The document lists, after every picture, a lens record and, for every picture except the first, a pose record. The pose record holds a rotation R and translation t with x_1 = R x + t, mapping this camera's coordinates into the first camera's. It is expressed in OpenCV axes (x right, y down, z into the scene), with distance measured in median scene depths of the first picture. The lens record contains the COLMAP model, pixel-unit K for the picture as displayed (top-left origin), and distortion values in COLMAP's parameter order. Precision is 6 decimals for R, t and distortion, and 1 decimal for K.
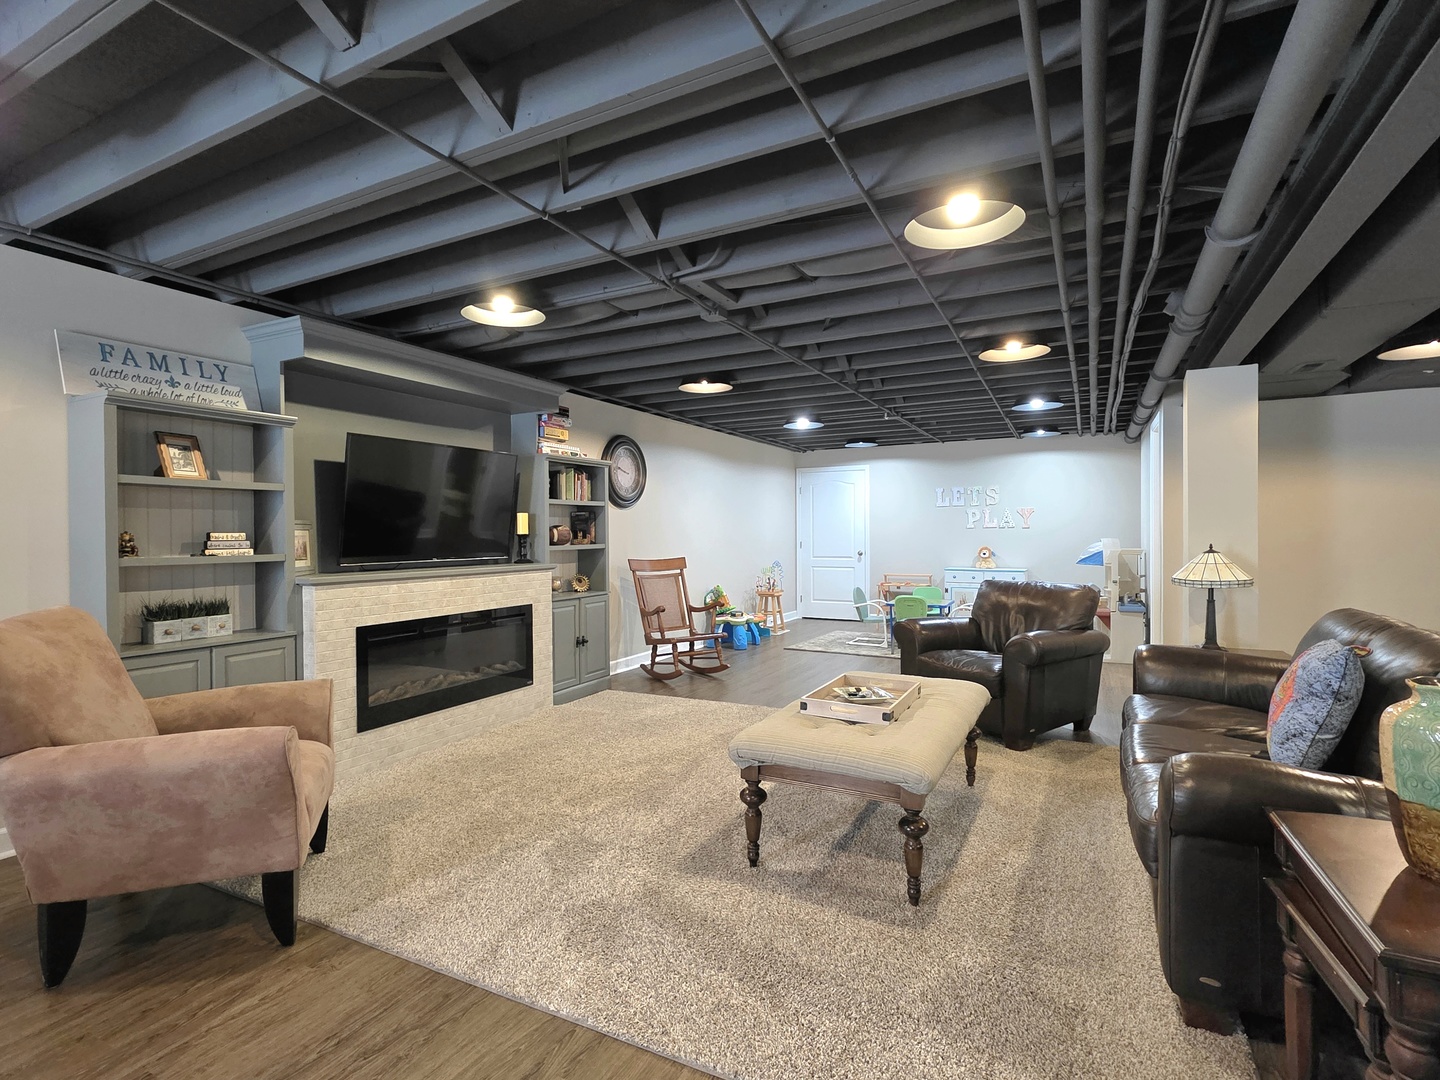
lens RADIAL K [[727.2, 0, 717.1], [0, 727.2, 539.1], [0, 0, 1]] dist [-0.002008, 0.000183]
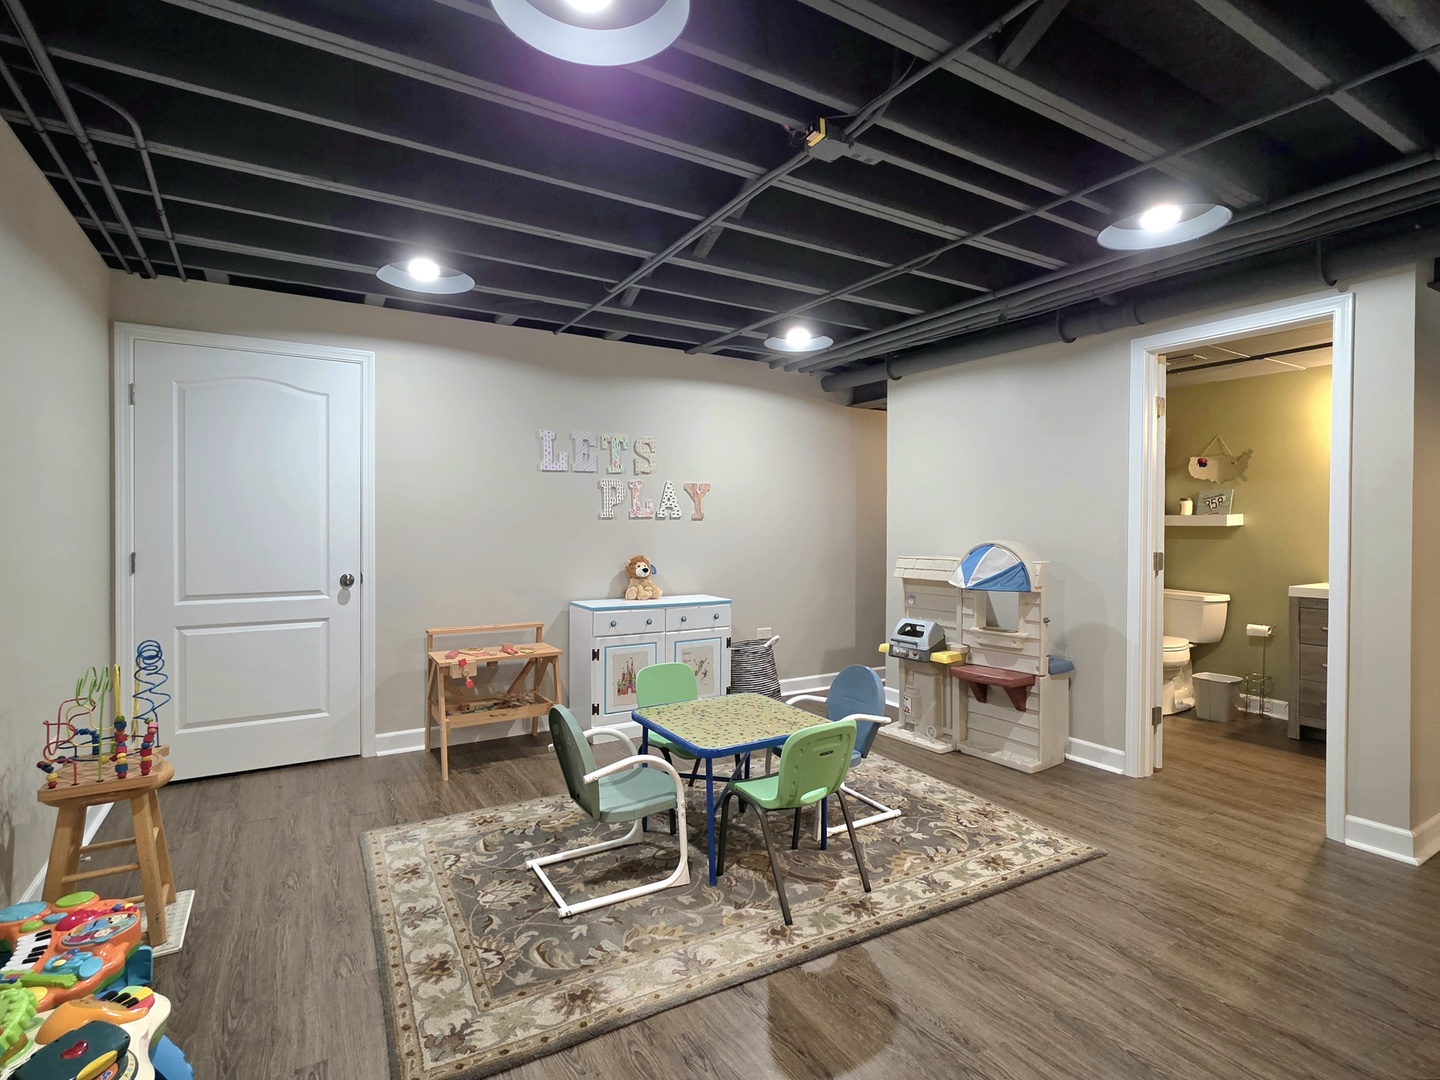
lens RADIAL K [[727.2, 0, 720.2], [0, 727.2, 535.9], [0, 0, 1]] dist [-0.002008, 0.000183]
pose [[0.519387, -0.001997, 0.854537, -0.029620], [0.000861, 0.999998, 0.001813, -0.003835], [-0.854539, -0.000206, 0.519387, 0.682118]]
